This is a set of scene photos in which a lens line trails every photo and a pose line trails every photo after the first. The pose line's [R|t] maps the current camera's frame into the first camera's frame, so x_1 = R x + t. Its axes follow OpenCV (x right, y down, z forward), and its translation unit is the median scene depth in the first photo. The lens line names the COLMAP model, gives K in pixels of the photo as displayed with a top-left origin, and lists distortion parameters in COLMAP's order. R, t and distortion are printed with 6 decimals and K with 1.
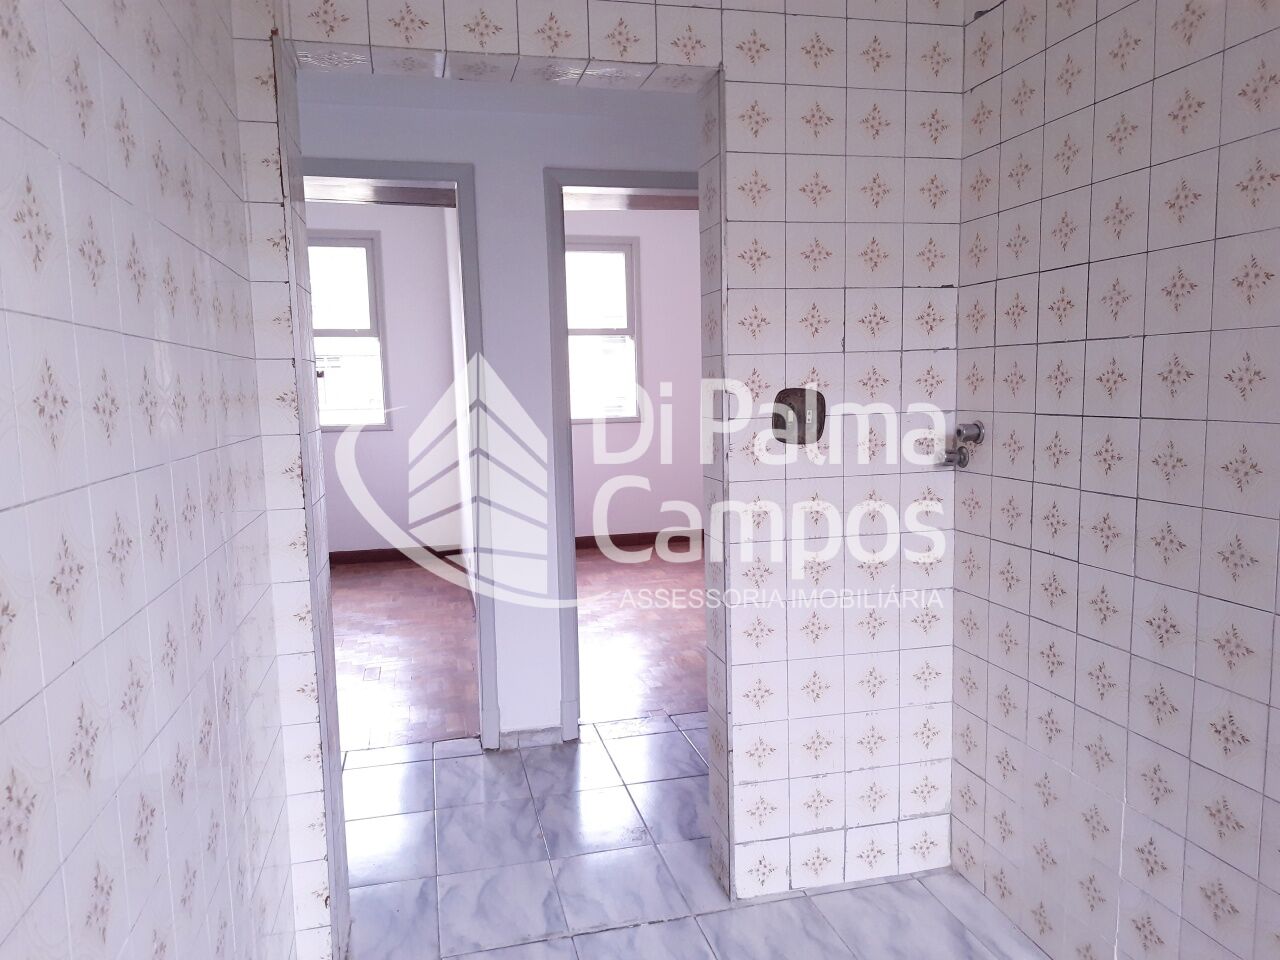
lens RADIAL K [[926.1, 0, 647.4], [0, 926.1, 495.7], [0, 0, 1]] dist [0.106146, -0.142188]
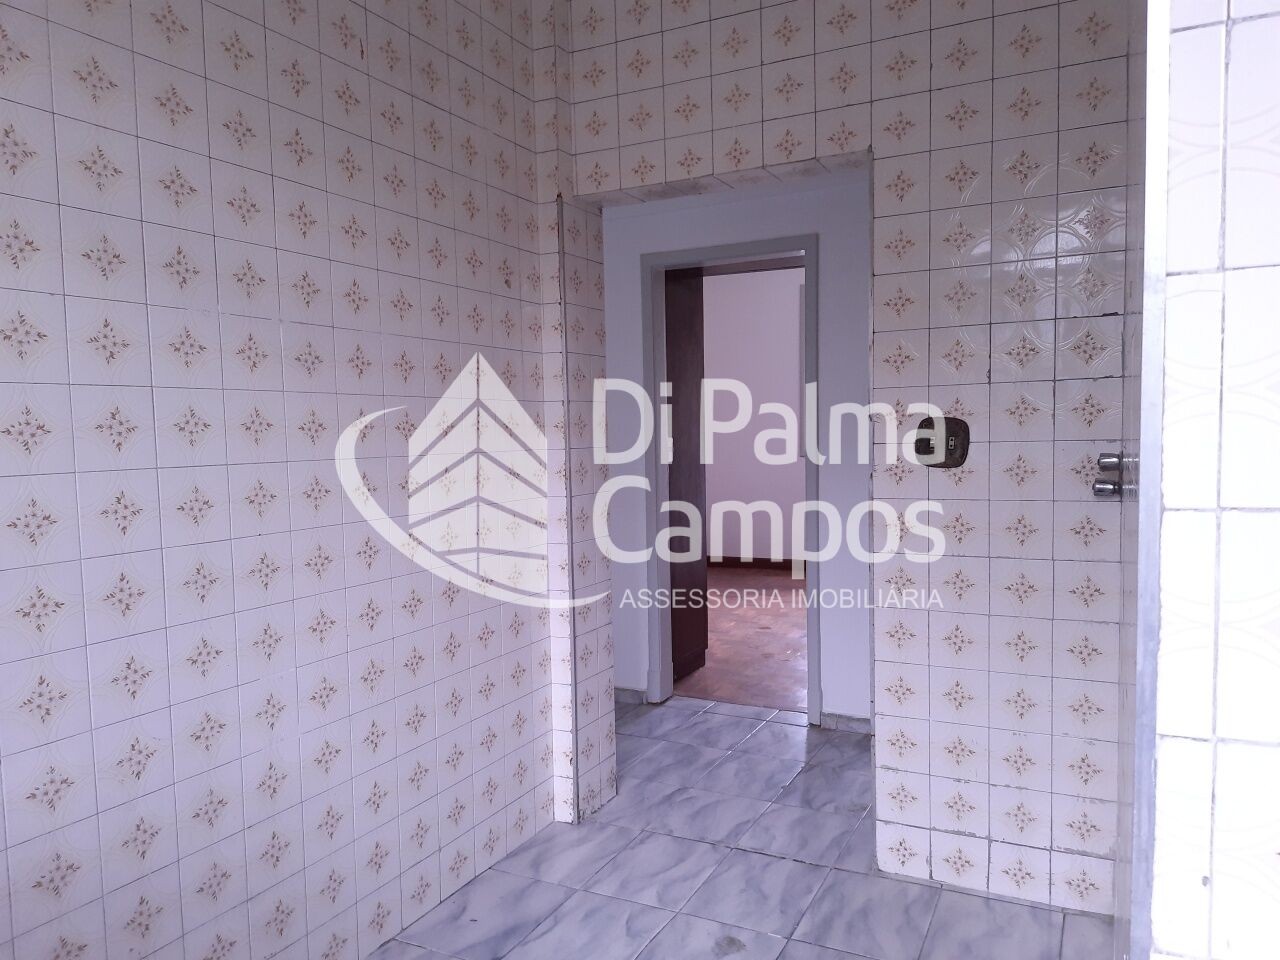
lens RADIAL K [[926.1, 0, 647.4], [0, 926.1, 495.7], [0, 0, 1]] dist [0.106146, -0.142188]
pose [[0.759842, 0.052905, -0.647952, 0.591492], [-0.073150, 0.997311, -0.004352, 0.007222], [0.645980, 0.050704, 0.761669, -0.060145]]
